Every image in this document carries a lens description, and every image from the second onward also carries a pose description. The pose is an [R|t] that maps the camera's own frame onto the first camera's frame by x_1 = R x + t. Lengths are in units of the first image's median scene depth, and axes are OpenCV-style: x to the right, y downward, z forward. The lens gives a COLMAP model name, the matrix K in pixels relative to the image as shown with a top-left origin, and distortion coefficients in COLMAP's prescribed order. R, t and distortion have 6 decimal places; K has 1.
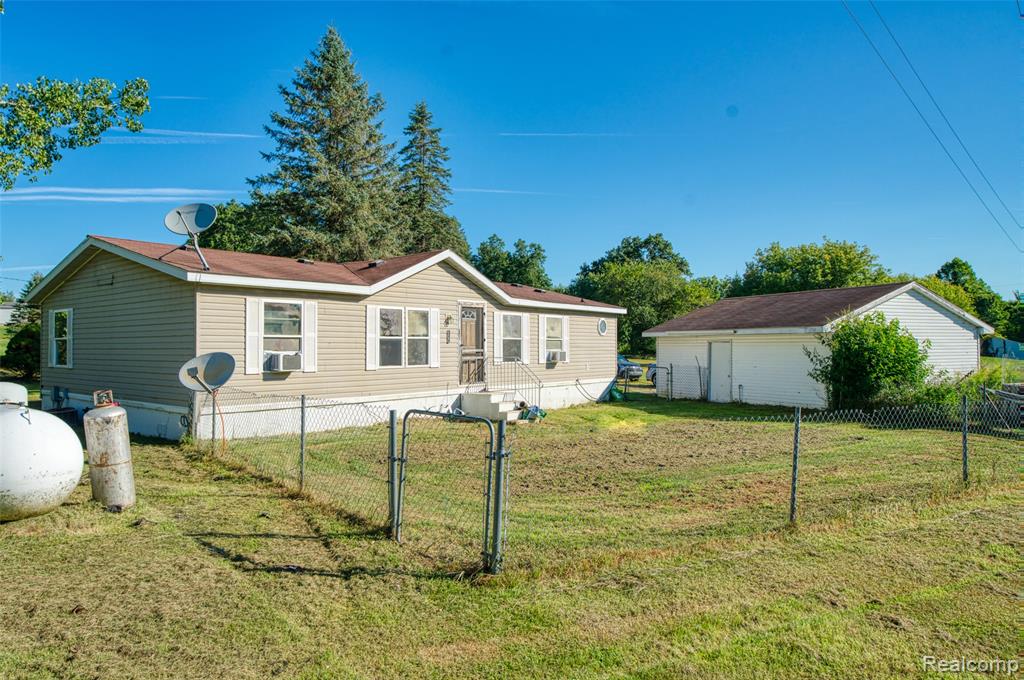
lens RADIAL K [[696.4, 0, 511.2], [0, 696.4, 338.7], [0, 0, 1]] dist [-0.007434, -0.000429]
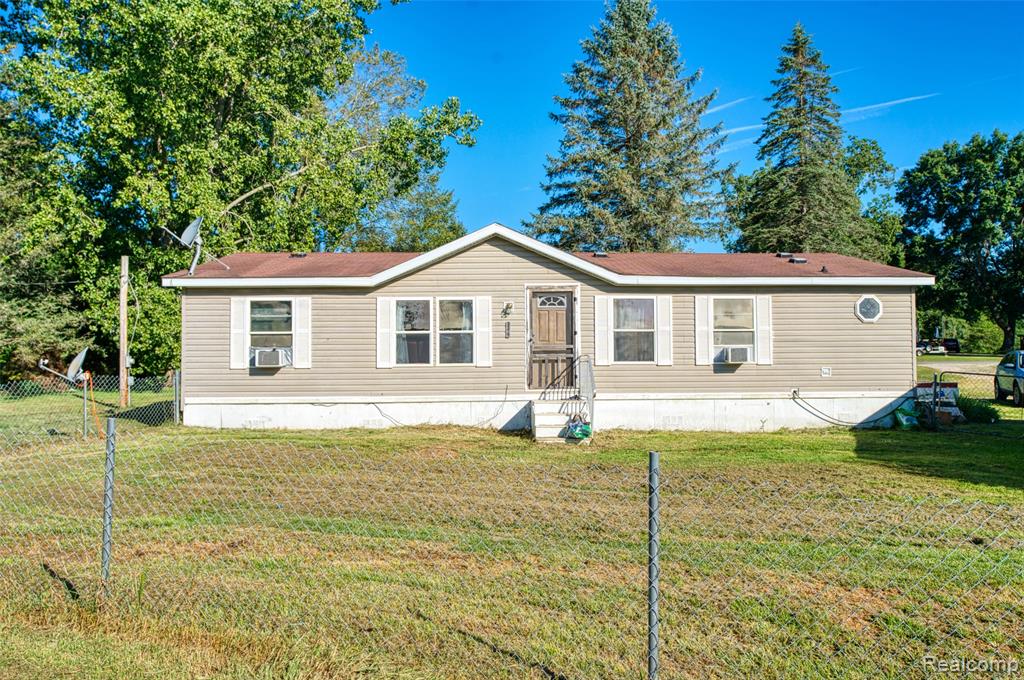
lens RADIAL K [[734.8, 0, 512.9], [0, 734.8, 334.3], [0, 0, 1]] dist [0.004734, -0.001020]
pose [[0.651854, -0.003033, -0.758338, 0.589113], [0.012803, 0.999893, 0.007007, -0.003583], [0.758236, -0.014276, 0.651823, 0.457613]]
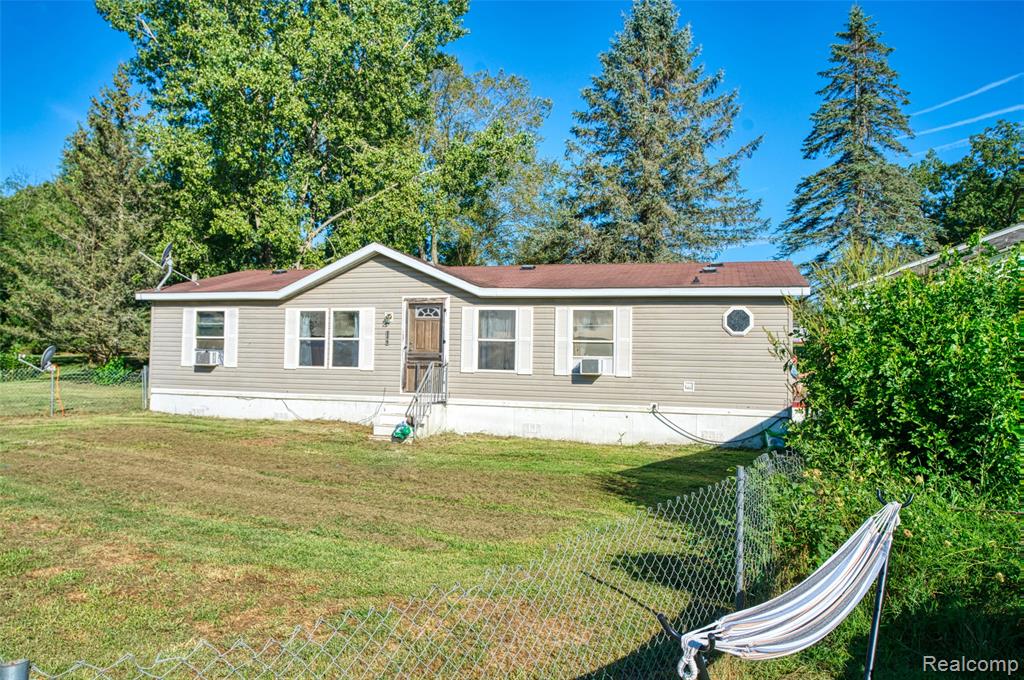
lens RADIAL K [[741.2, 0, 514.3], [0, 741.2, 332.3], [0, 0, 1]] dist [-0.000492, 0.006502]
pose [[0.359894, -0.008586, -0.932954, 0.900091], [-0.002620, 0.999944, -0.010214, -0.000515], [0.932989, 0.006120, 0.359852, 0.836618]]
